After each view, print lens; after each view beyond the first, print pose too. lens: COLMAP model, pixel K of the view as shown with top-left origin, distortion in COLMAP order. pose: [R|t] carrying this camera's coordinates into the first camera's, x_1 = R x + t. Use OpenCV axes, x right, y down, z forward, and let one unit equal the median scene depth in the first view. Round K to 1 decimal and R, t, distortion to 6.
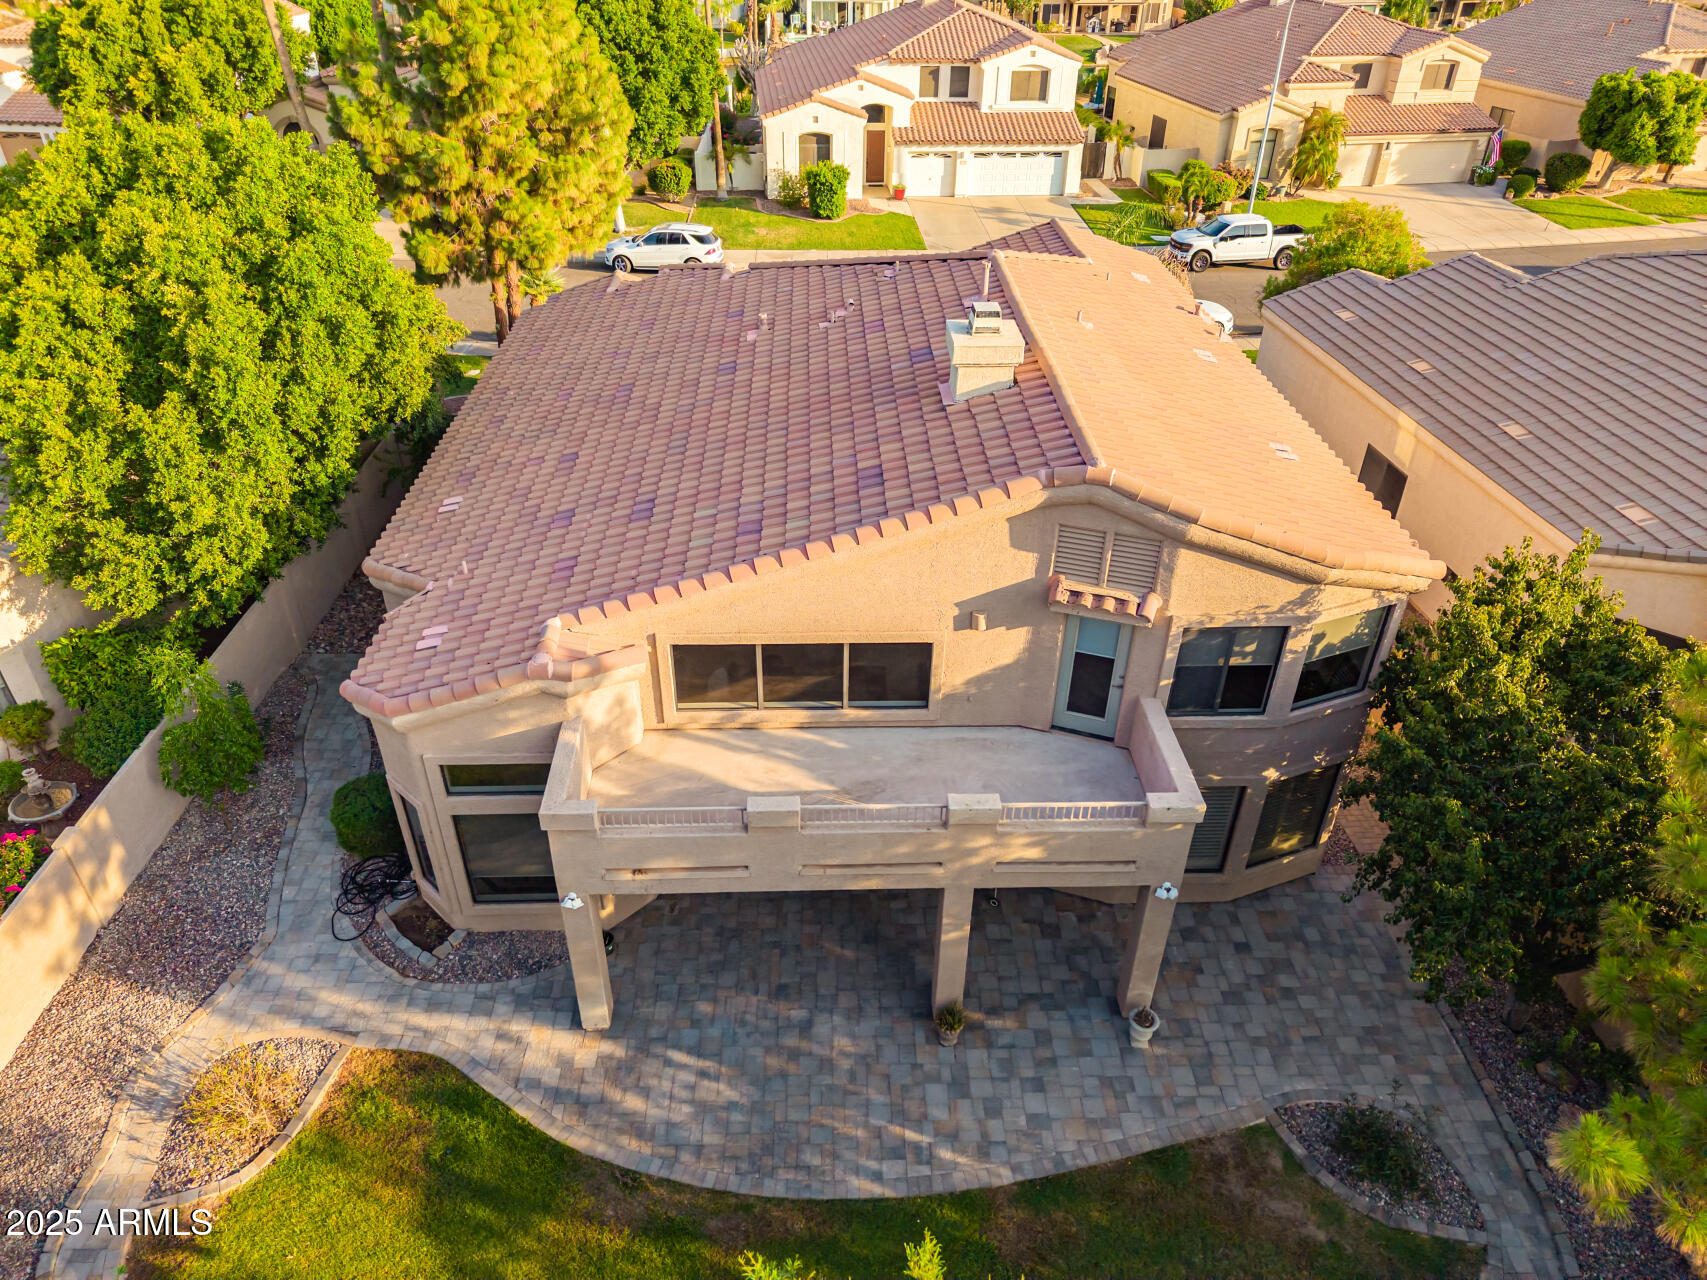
lens RADIAL K [[1147.2, 0, 850.1], [0, 1147.2, 646.0], [0, 0, 1]] dist [0.031730, -0.016475]
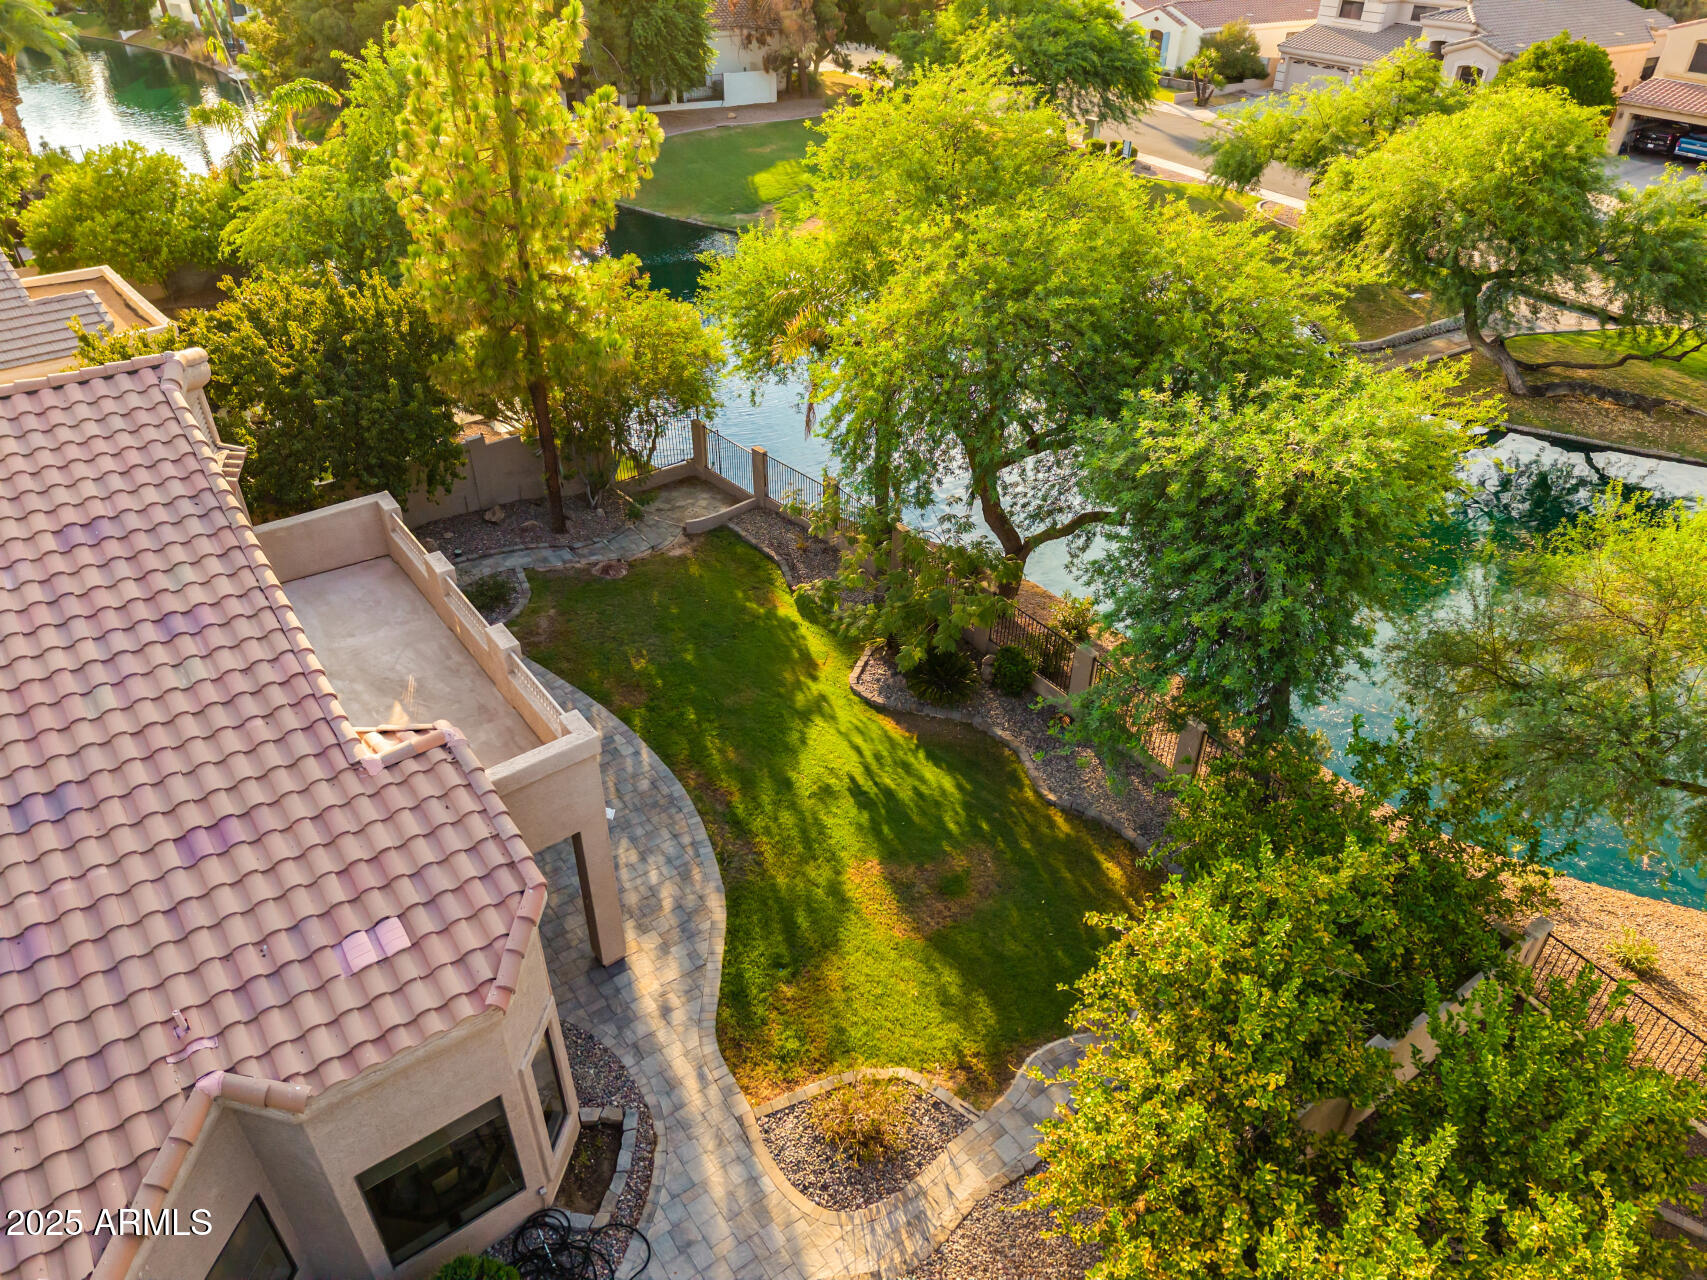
lens RADIAL K [[1147.2, 0, 859.0], [0, 1147.2, 641.8], [0, 0, 1]] dist [0.031730, -0.016475]
pose [[-0.573990, -0.482049, 0.661940, -0.933893], [0.447249, 0.492586, 0.746544, -0.503938], [-0.685933, 0.724560, -0.067143, 0.748592]]
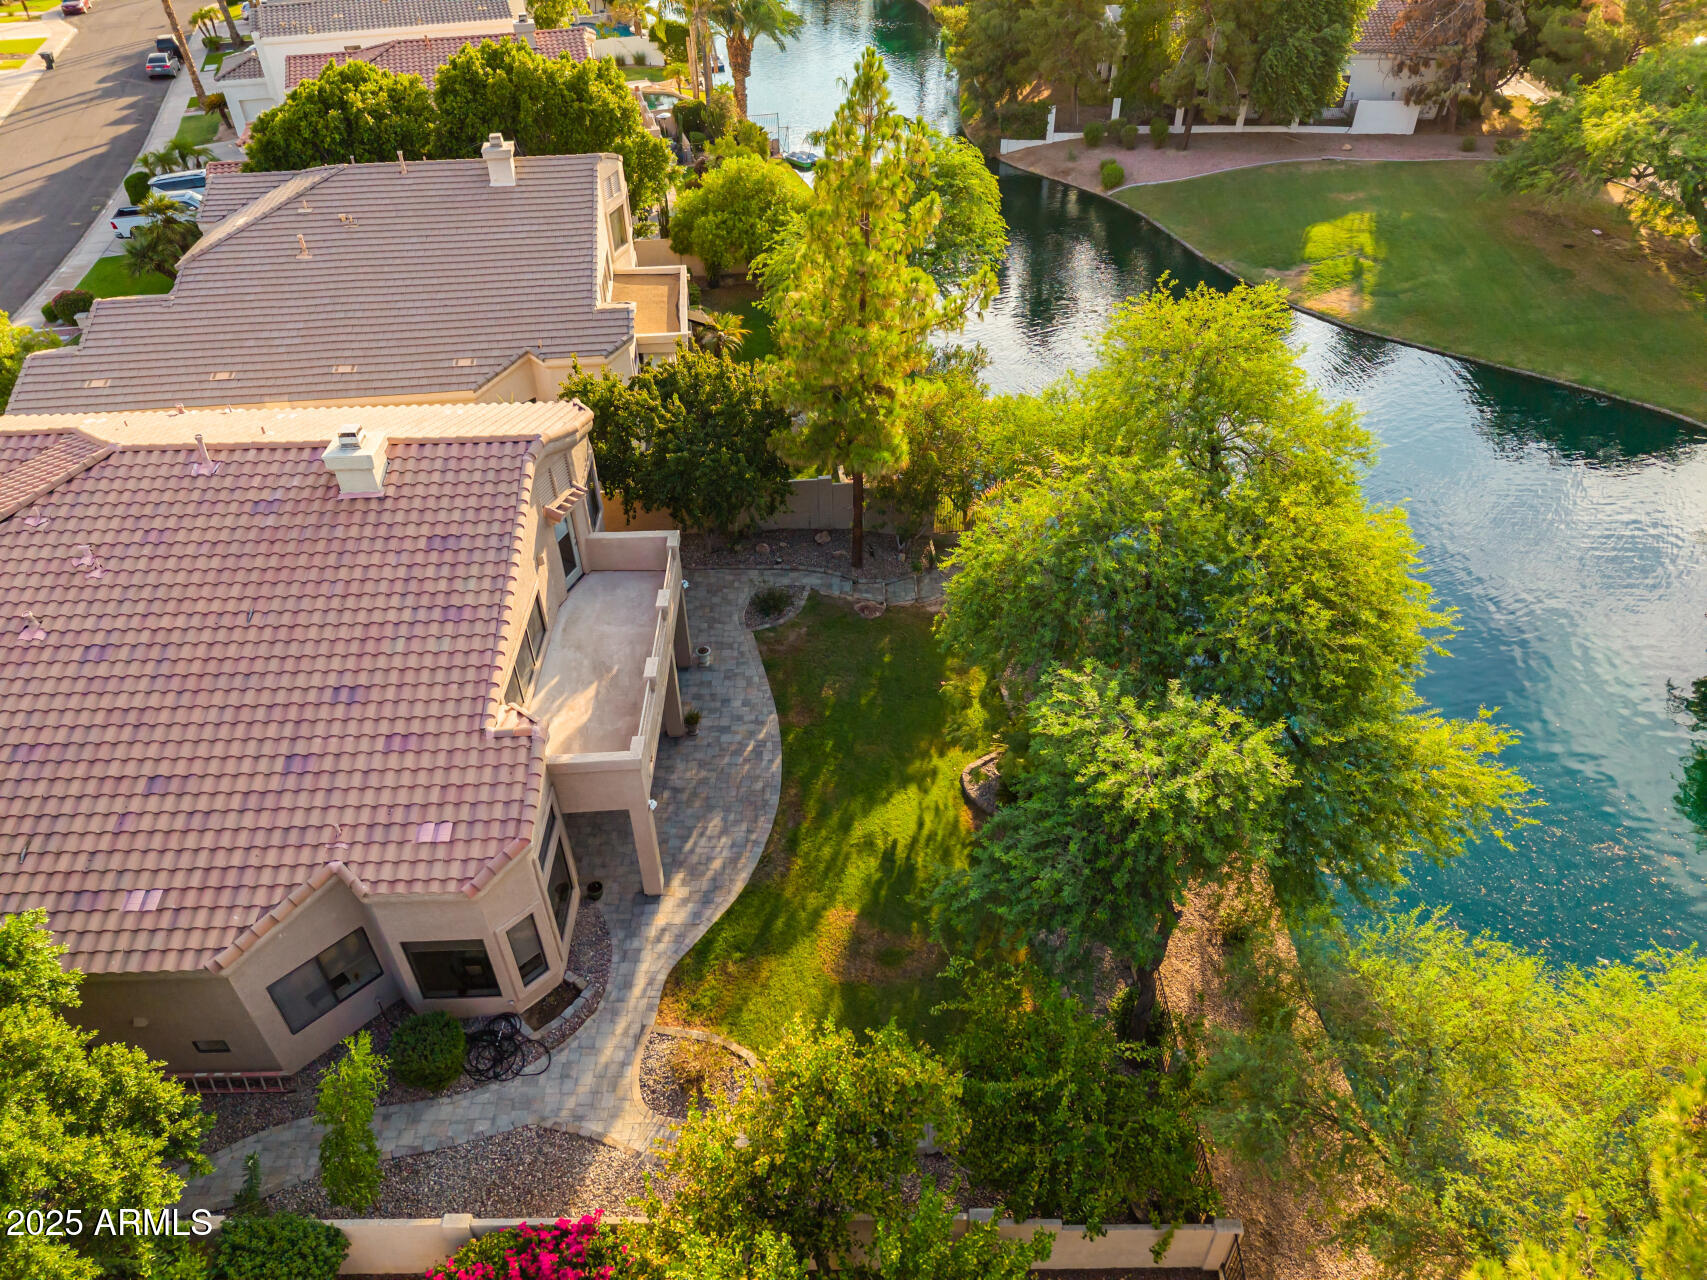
lens RADIAL K [[1147.2, 0, 859.4], [0, 1147.2, 644.8], [0, 0, 1]] dist [0.031730, -0.016475]
pose [[-0.004040, -0.638332, 0.769751, -1.245604], [0.573312, 0.629210, 0.524794, -0.551251], [-0.819327, 0.443427, 0.363421, 0.081577]]
